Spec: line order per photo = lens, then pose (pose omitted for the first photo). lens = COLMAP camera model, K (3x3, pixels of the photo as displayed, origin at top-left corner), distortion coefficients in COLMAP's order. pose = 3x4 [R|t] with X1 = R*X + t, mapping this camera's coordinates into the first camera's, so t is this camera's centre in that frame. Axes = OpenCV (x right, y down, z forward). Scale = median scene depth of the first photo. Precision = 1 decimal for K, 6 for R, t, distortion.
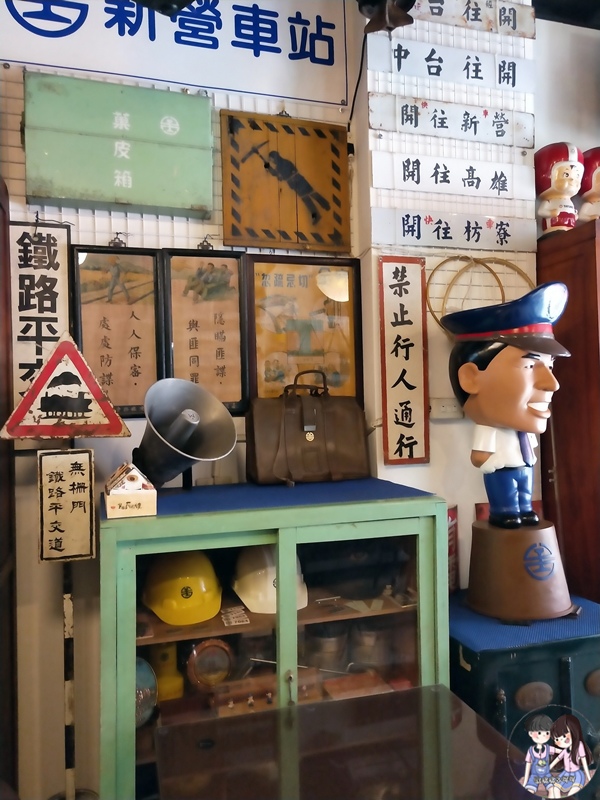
lens RADIAL K [[621.0, 0, 299.6], [0, 621.0, 397.0], [0, 0, 1]] dist [0.035573, -0.011002]
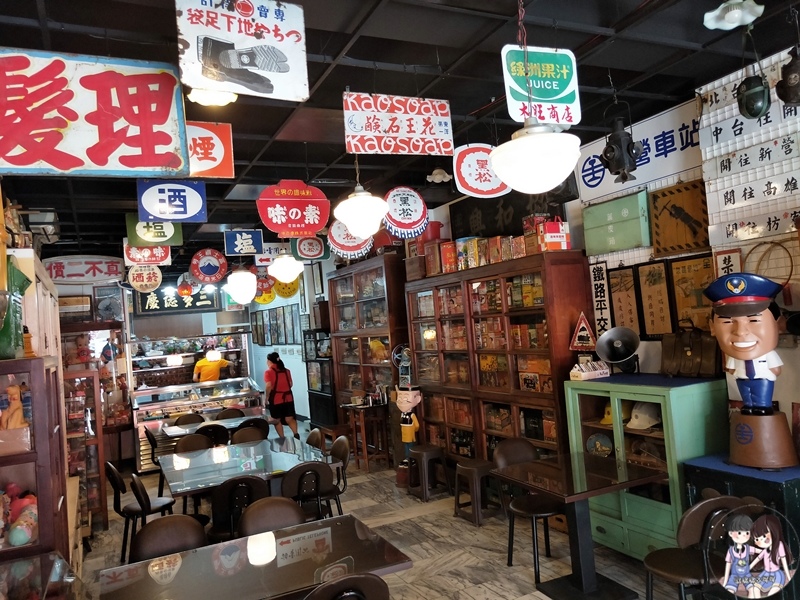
lens RADIAL K [[621.0, 0, 408.5], [0, 621.0, 301.3], [0, 0, 1]] dist [0.035573, -0.011002]
pose [[0.163895, -0.027249, -0.986101, 1.735259], [0.092467, 0.995642, -0.012144, -0.148480], [0.982135, -0.089191, 0.165700, -0.154571]]
